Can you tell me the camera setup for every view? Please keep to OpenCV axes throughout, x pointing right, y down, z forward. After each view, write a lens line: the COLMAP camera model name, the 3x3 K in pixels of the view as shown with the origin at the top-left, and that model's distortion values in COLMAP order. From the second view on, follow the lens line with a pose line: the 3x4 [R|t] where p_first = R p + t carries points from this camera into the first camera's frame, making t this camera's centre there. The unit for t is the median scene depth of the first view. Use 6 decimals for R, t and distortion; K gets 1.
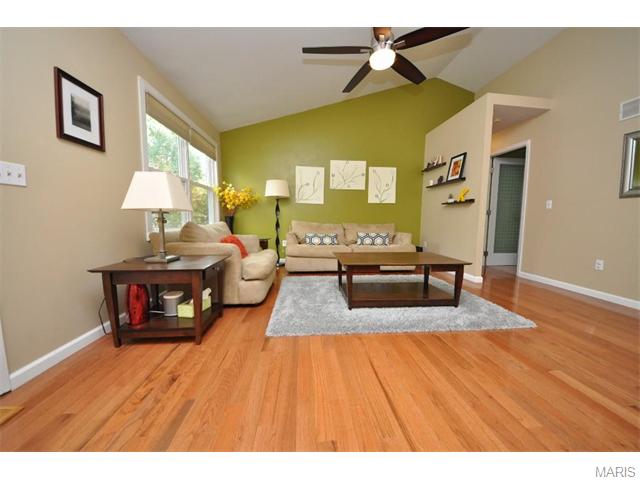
lens RADIAL K [[227.5, 0, 321.6], [0, 227.5, 238.1], [0, 0, 1]] dist [0.025853, -0.017804]
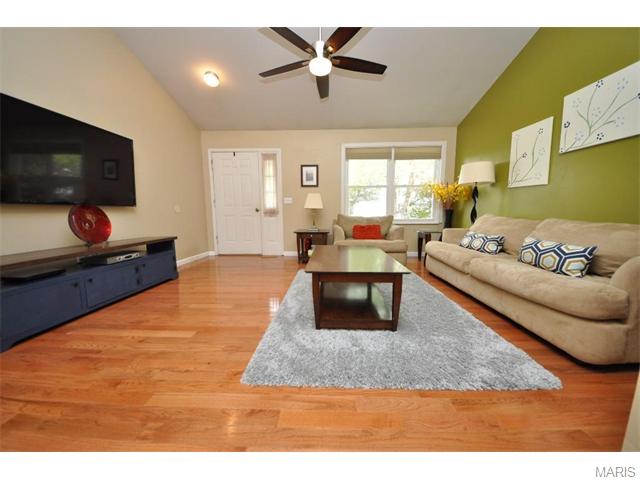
lens RADIAL K [[227.5, 0, 321.6], [0, 227.5, 238.1], [0, 0, 1]] dist [0.025853, -0.017804]
pose [[-0.113892, 0.098929, -0.988555, 0.693320], [-0.083039, 0.990600, 0.108701, -0.037162], [0.990017, 0.094469, -0.104607, 0.578732]]
